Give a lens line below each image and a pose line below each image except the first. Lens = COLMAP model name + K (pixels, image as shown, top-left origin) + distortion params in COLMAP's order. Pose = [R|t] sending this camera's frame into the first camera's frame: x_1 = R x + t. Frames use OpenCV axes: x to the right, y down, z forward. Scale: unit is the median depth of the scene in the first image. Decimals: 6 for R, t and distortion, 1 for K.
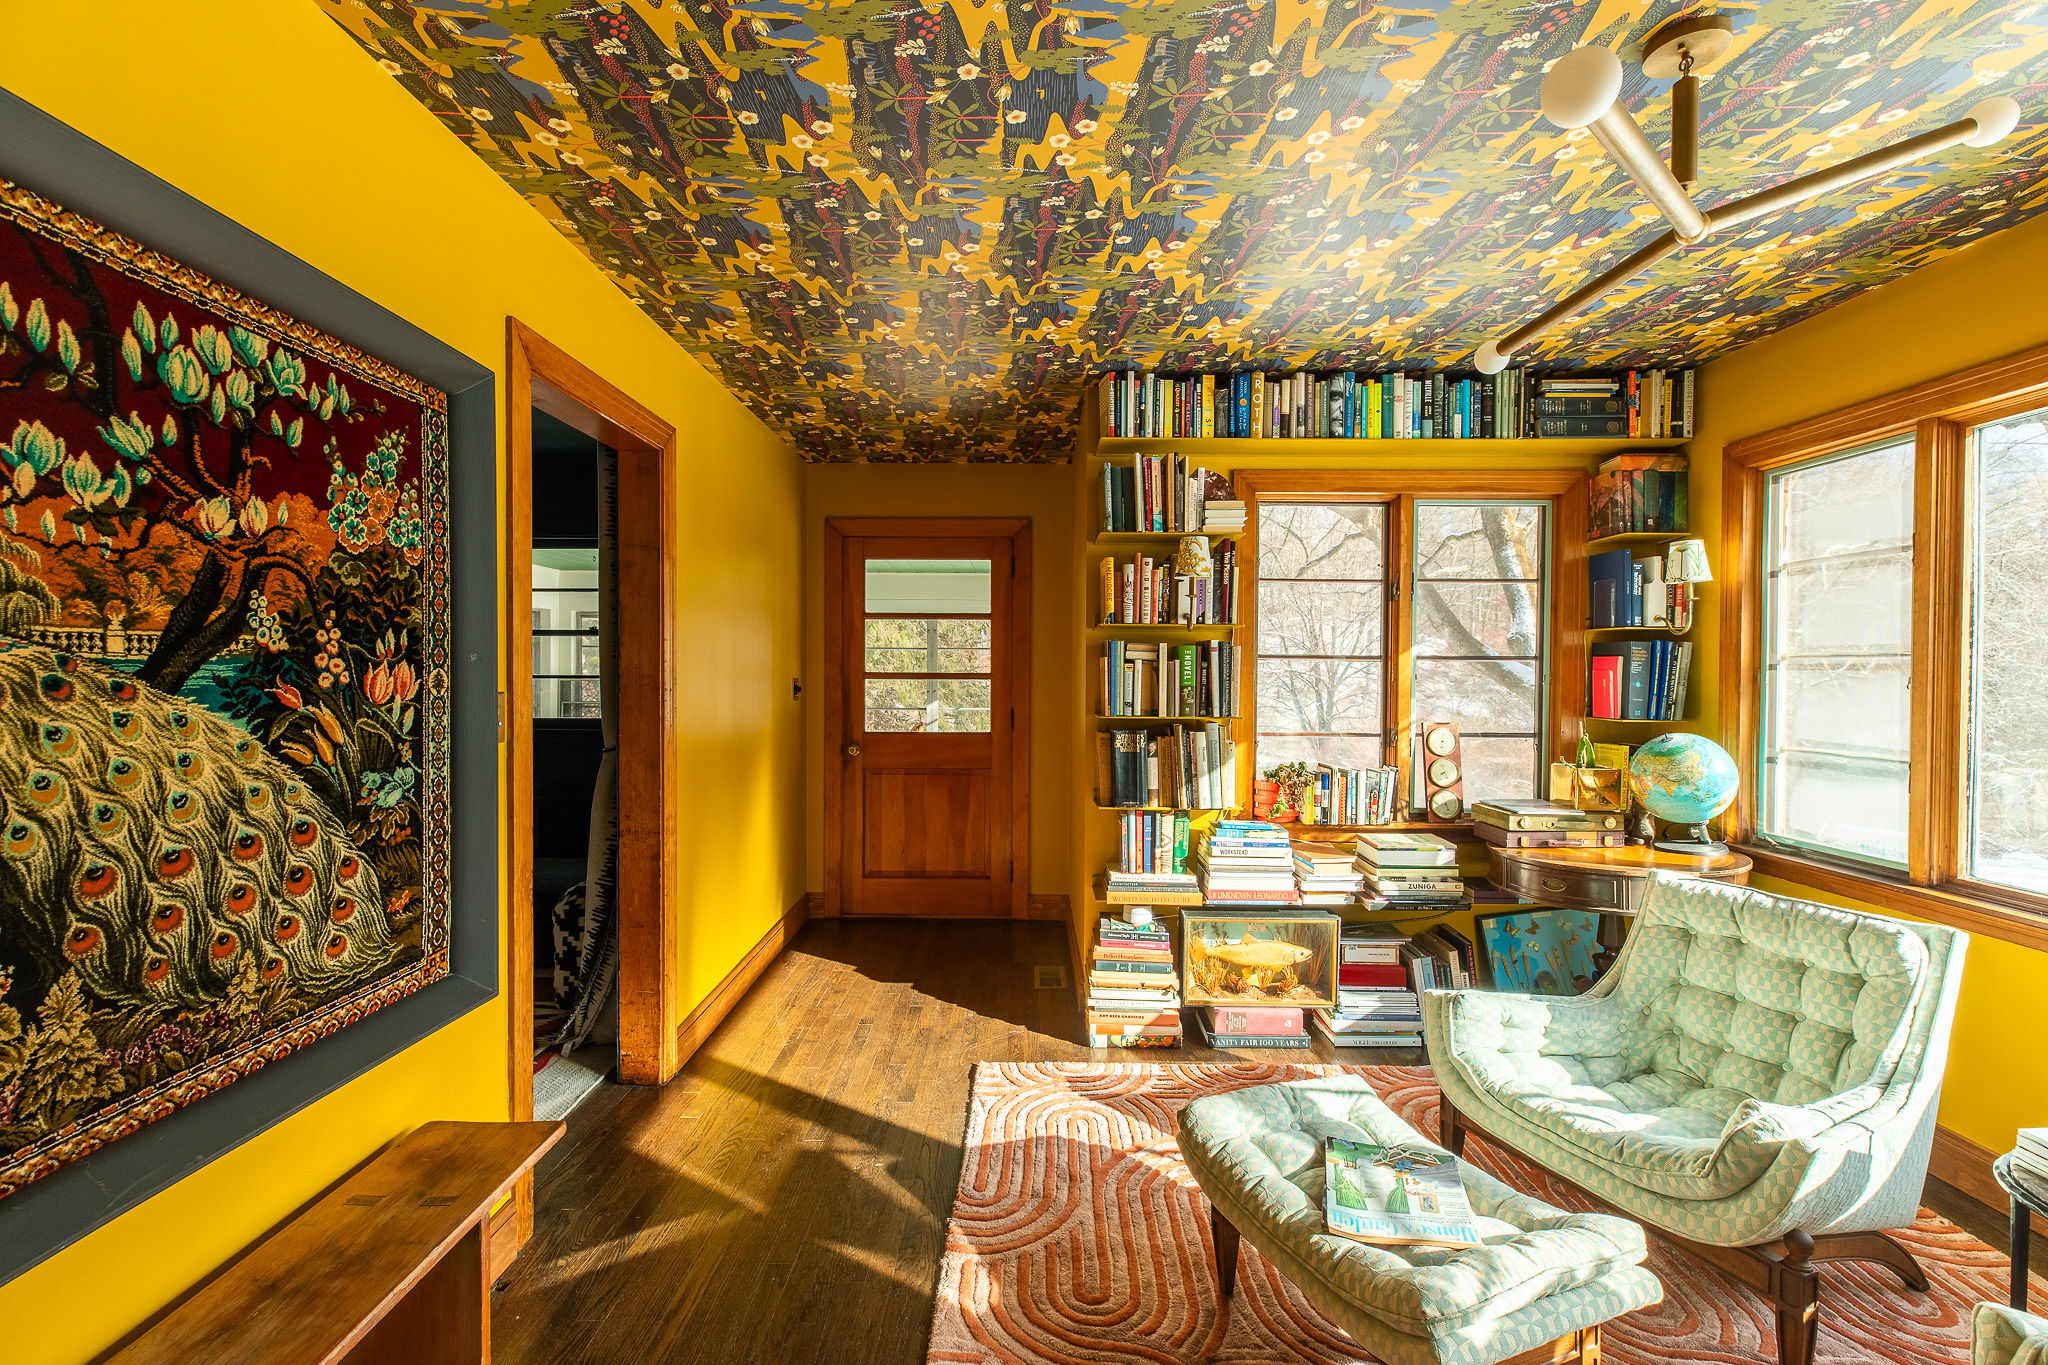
lens RADIAL K [[956.7, 0, 1024.1], [0, 956.7, 692.7], [0, 0, 1]] dist [0.039104, 0.002520]
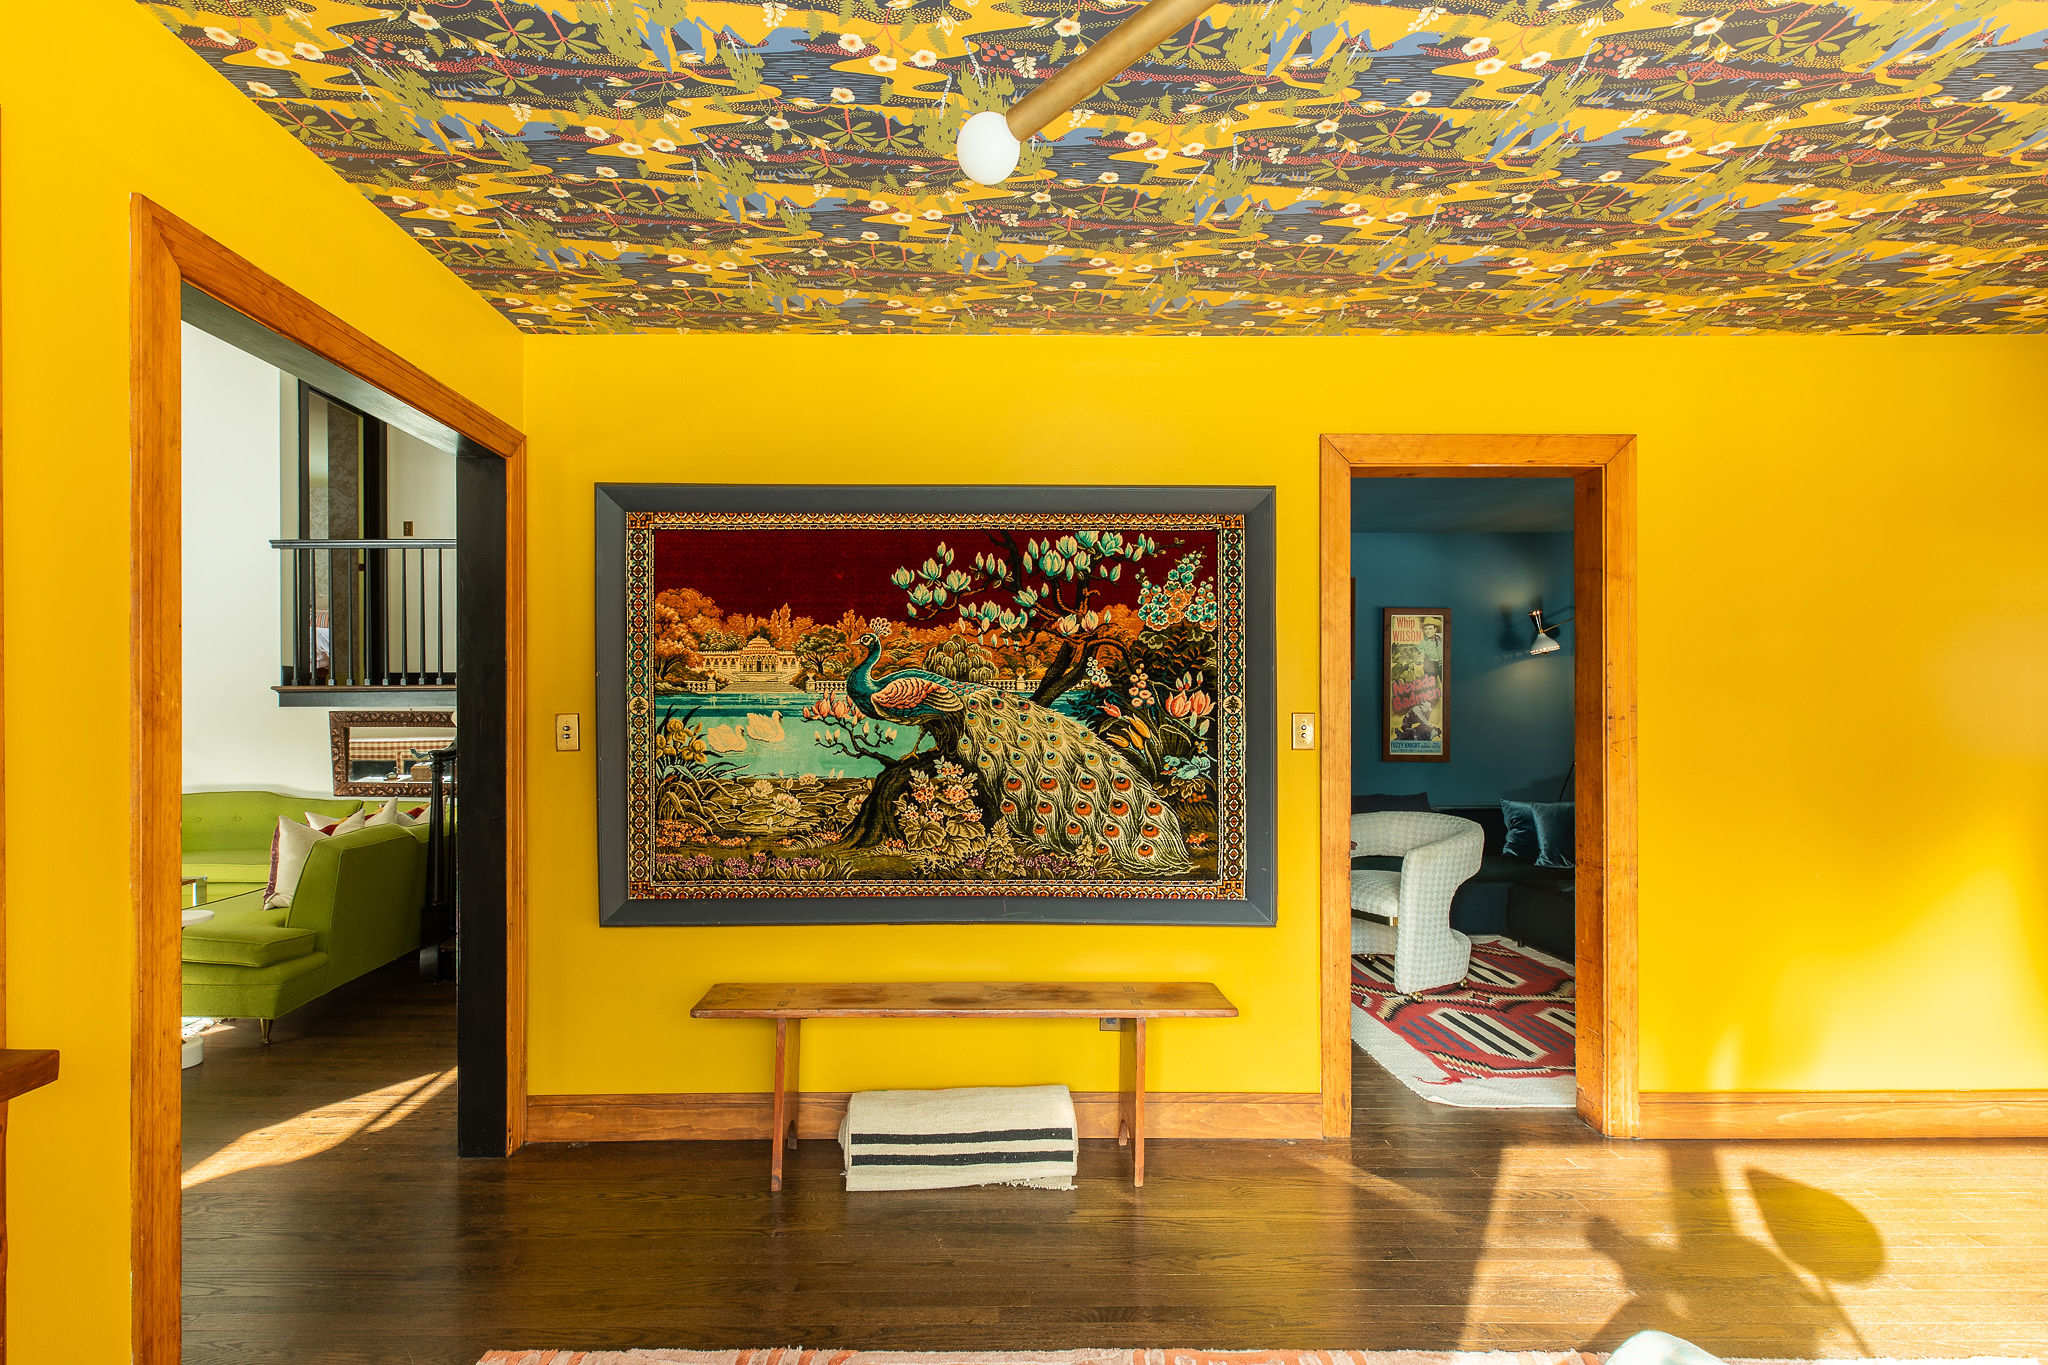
lens RADIAL K [[956.7, 0, 1036.6], [0, 956.7, 708.5], [0, 0, 1]] dist [0.039104, 0.002520]
pose [[0.000973, 0.004591, -0.999989, 1.172457], [-0.023448, 0.999715, 0.004567, -0.005270], [0.999725, 0.023443, 0.001080, 0.880094]]
